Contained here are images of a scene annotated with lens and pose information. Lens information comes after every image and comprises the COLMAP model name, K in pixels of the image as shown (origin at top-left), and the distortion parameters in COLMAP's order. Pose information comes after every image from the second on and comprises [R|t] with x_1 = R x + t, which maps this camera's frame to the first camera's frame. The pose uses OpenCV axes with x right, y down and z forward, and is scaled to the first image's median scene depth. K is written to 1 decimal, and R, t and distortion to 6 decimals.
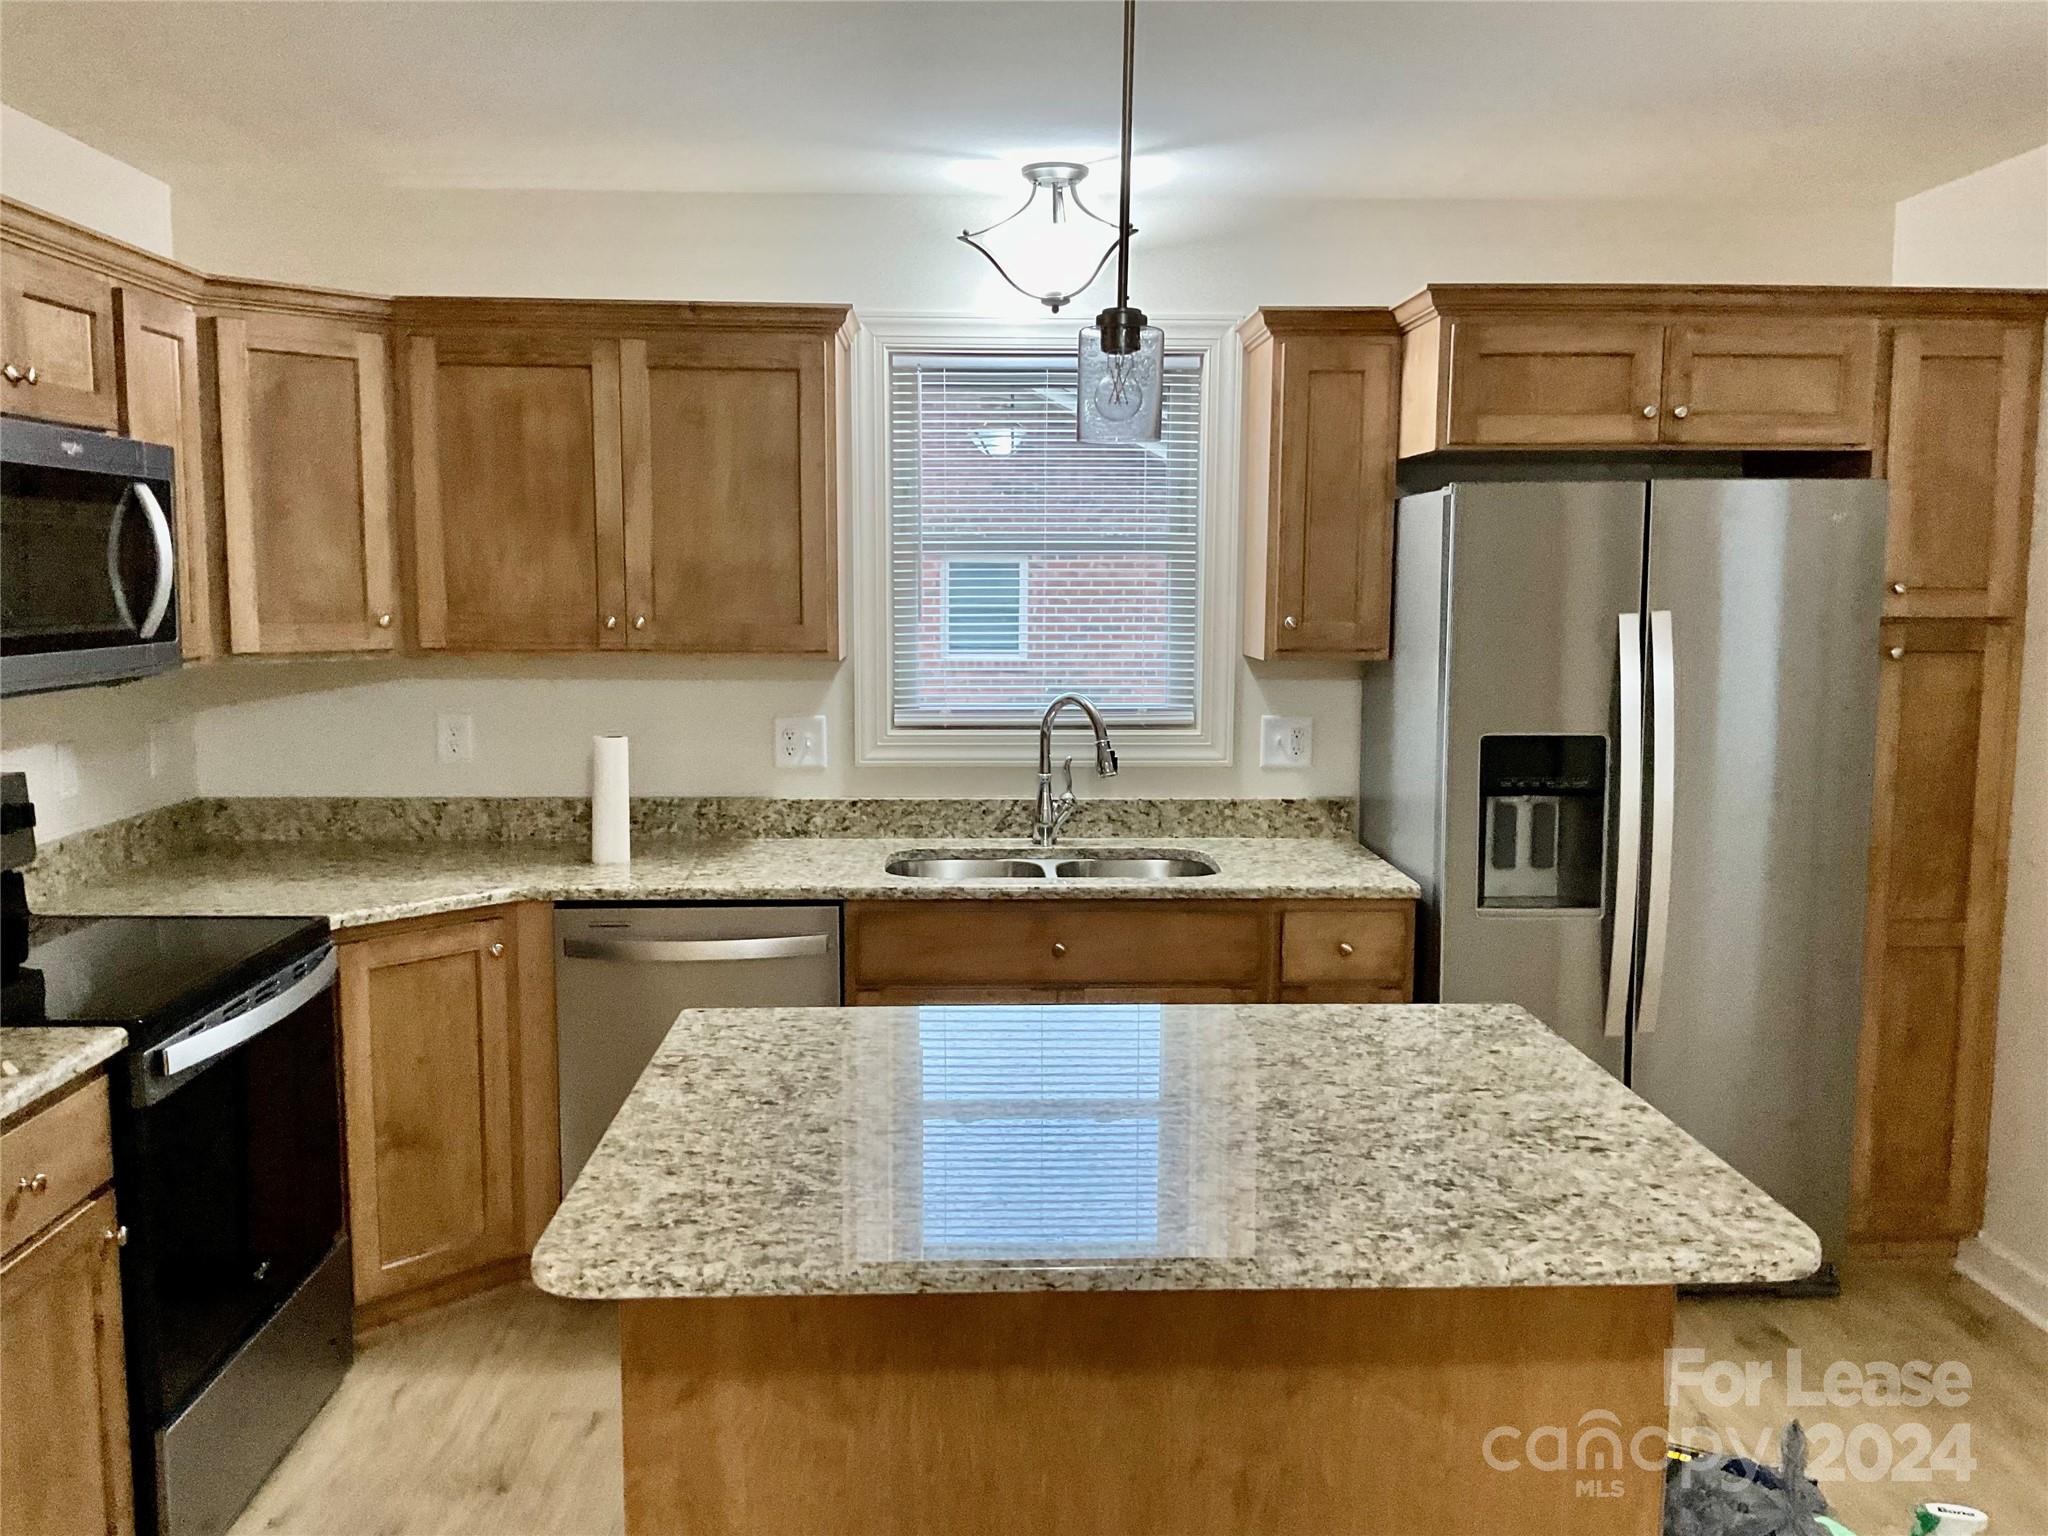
lens RADIAL K [[1734.6, 0, 1024.0], [0, 1734.6, 768.0], [0, 0, 1]] dist [0.079593, -0.132336]
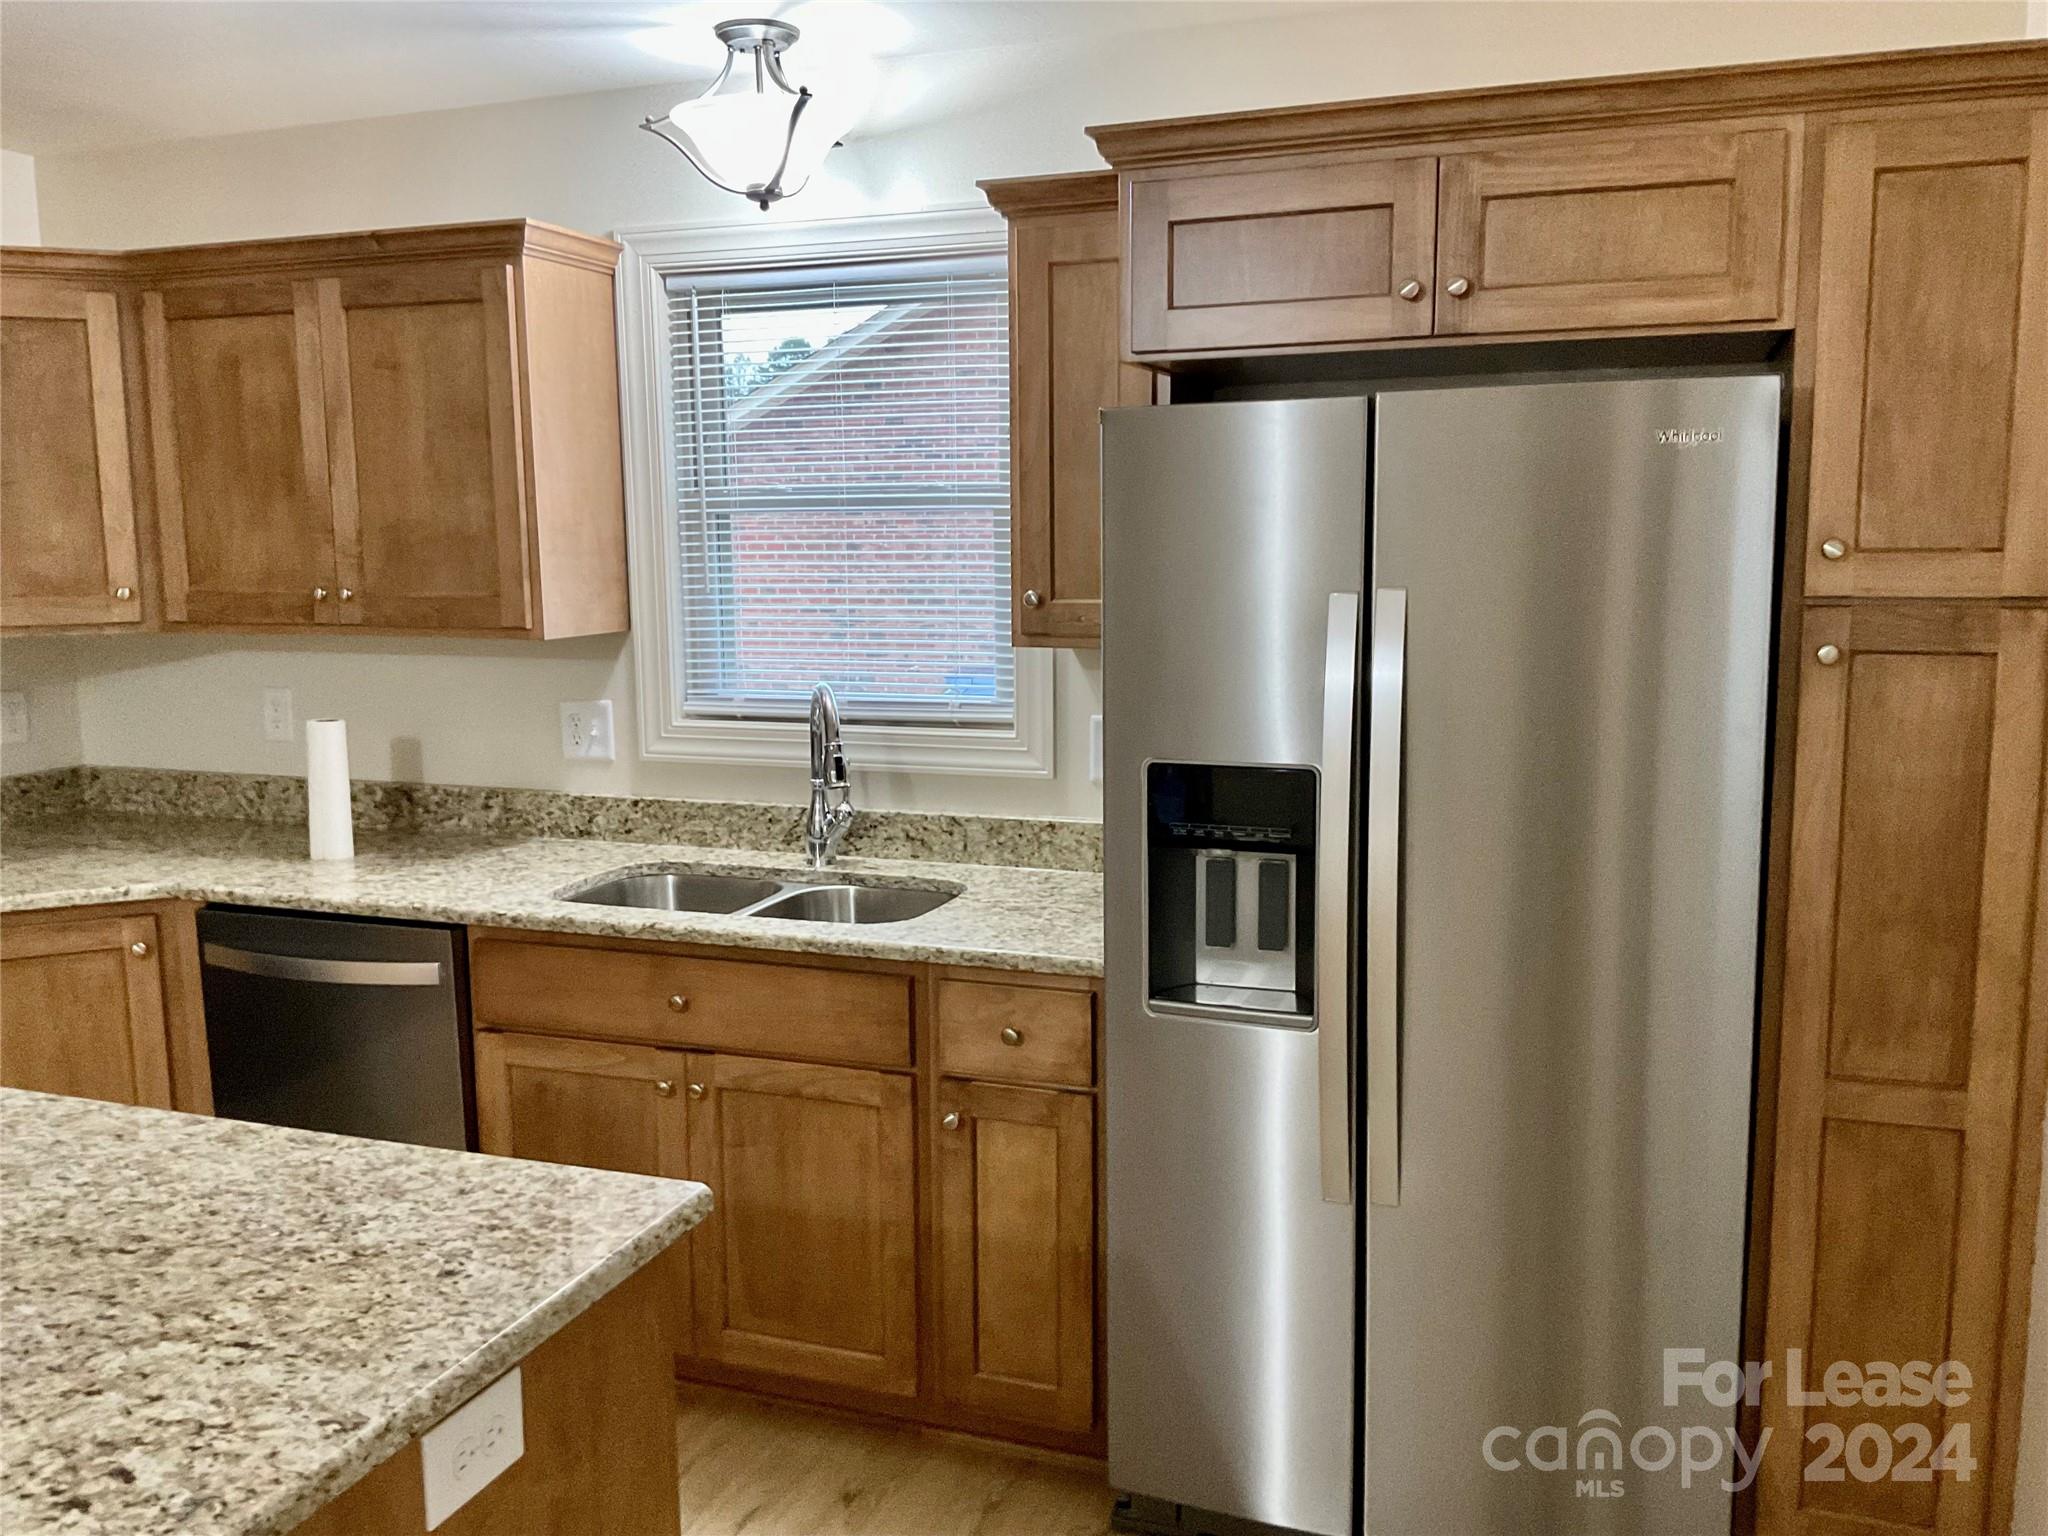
lens RADIAL K [[1730.1, 0, 1024.0], [0, 1730.1, 768.0], [0, 0, 1]] dist [0.069415, -0.131186]
pose [[0.923115, 0.041320, -0.382297, 0.439892], [-0.029838, 0.998909, 0.035917, -0.036225], [0.383364, -0.021749, 0.923341, 0.293966]]
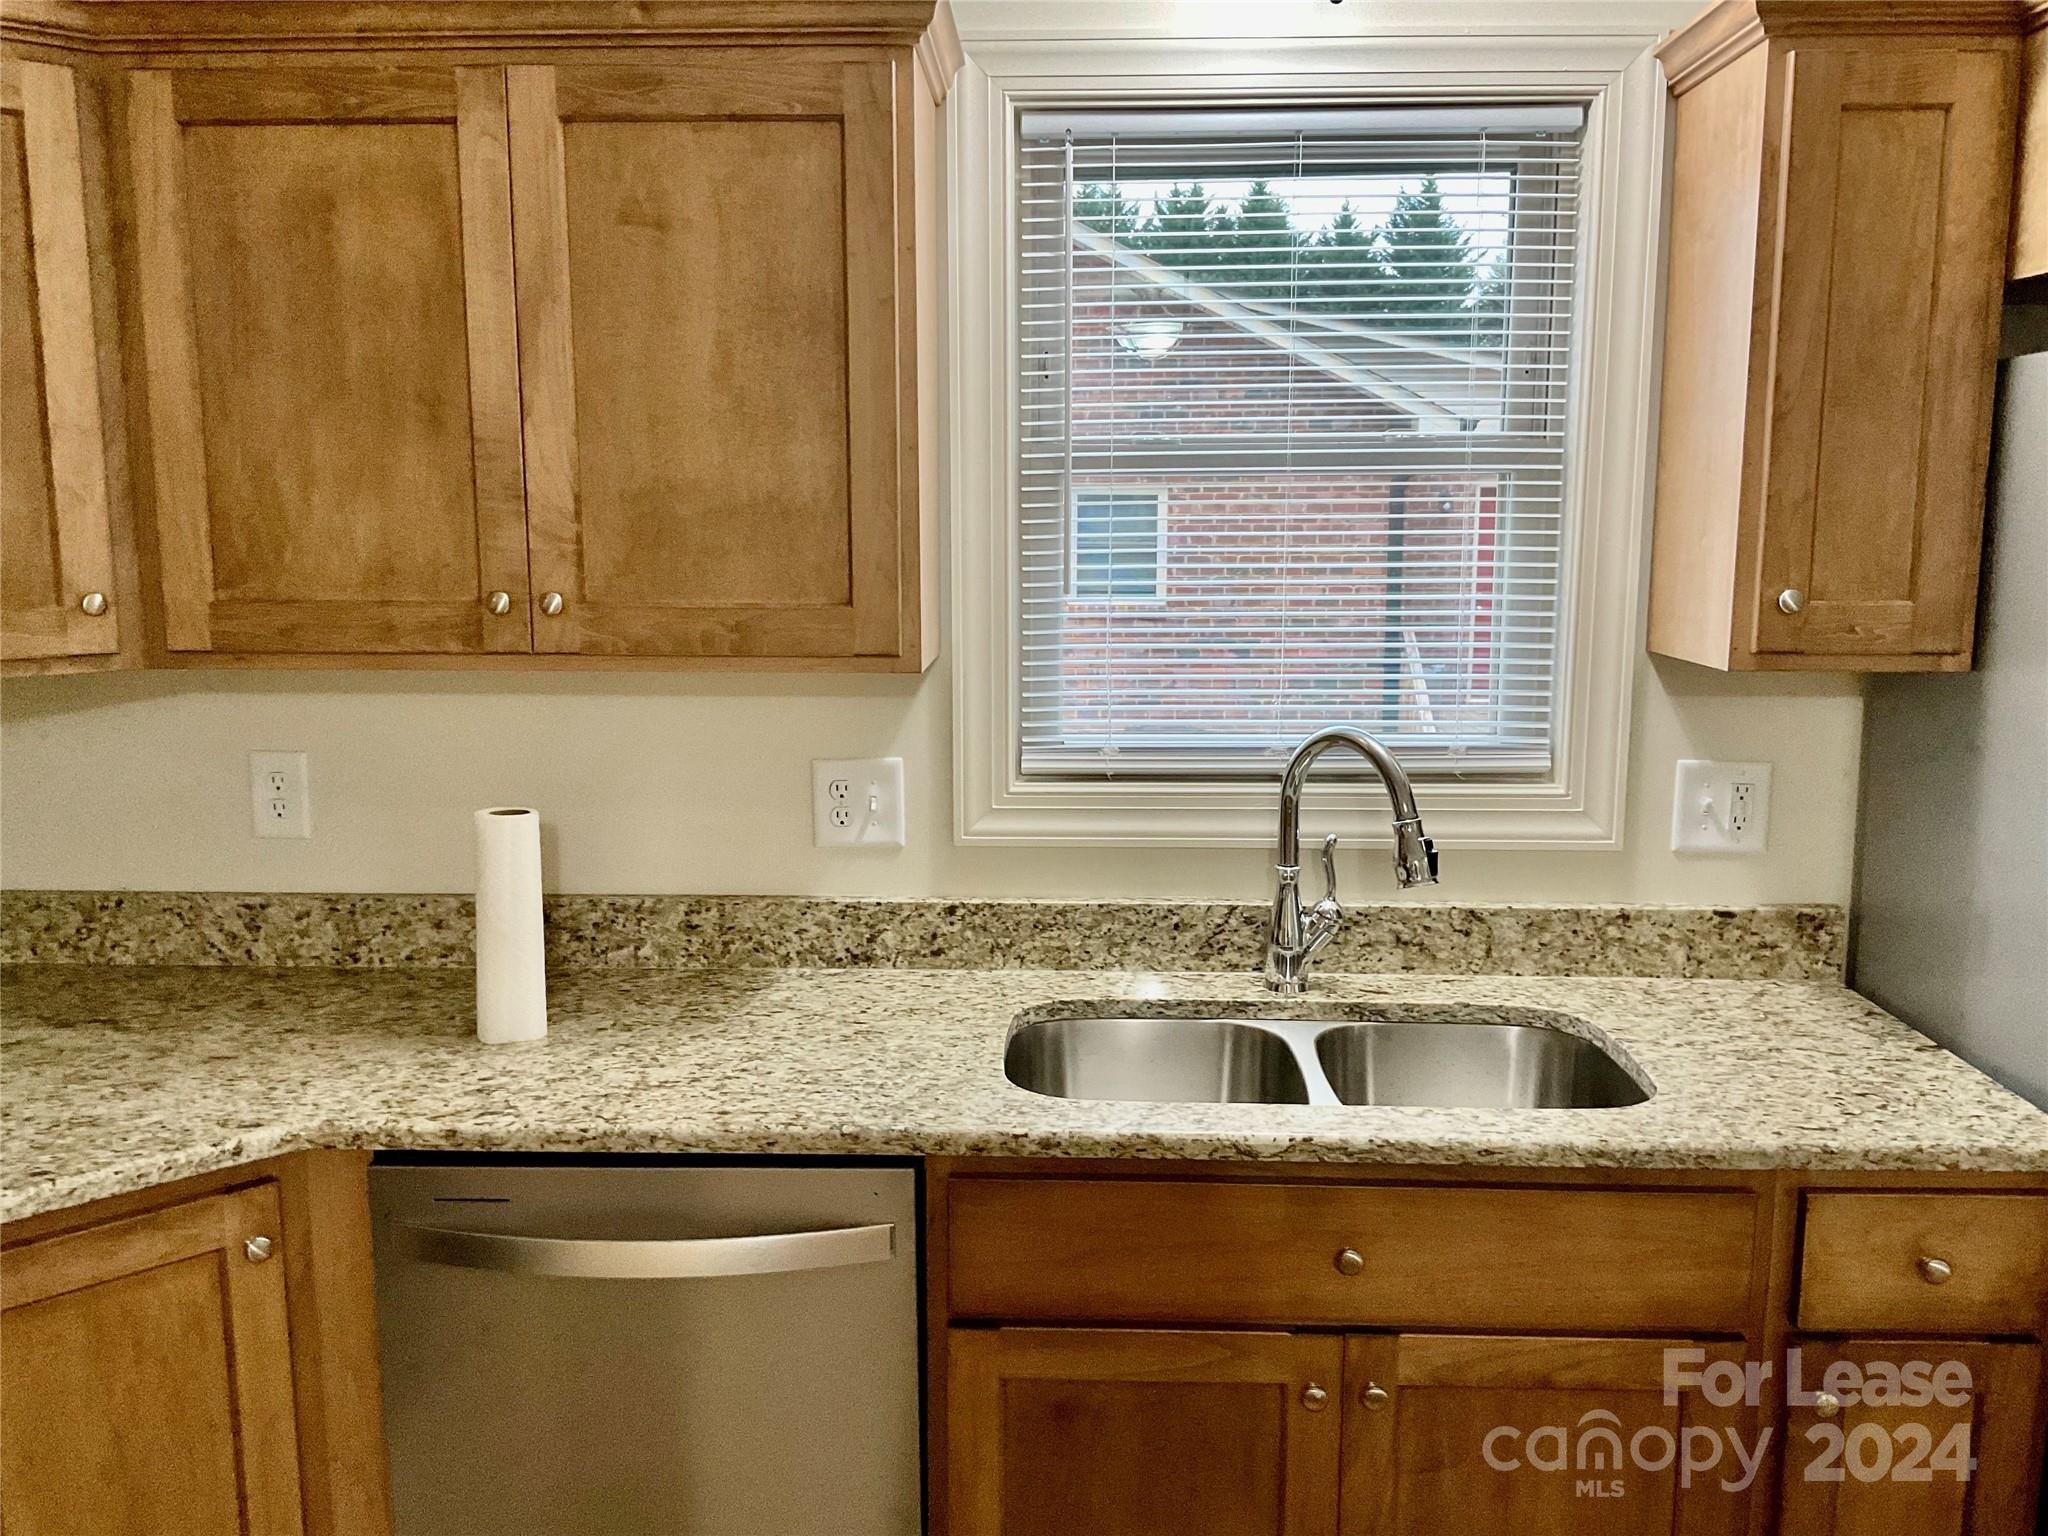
lens RADIAL K [[1702.8, 0, 1007.3], [0, 1702.8, 765.2], [0, 0, 1]] dist [0.078644, -0.142224]
pose [[0.996951, 0.006465, -0.077758, -0.037961], [-0.003368, 0.999198, 0.039902, -0.053896], [0.077953, -0.039519, 0.996173, 0.467803]]
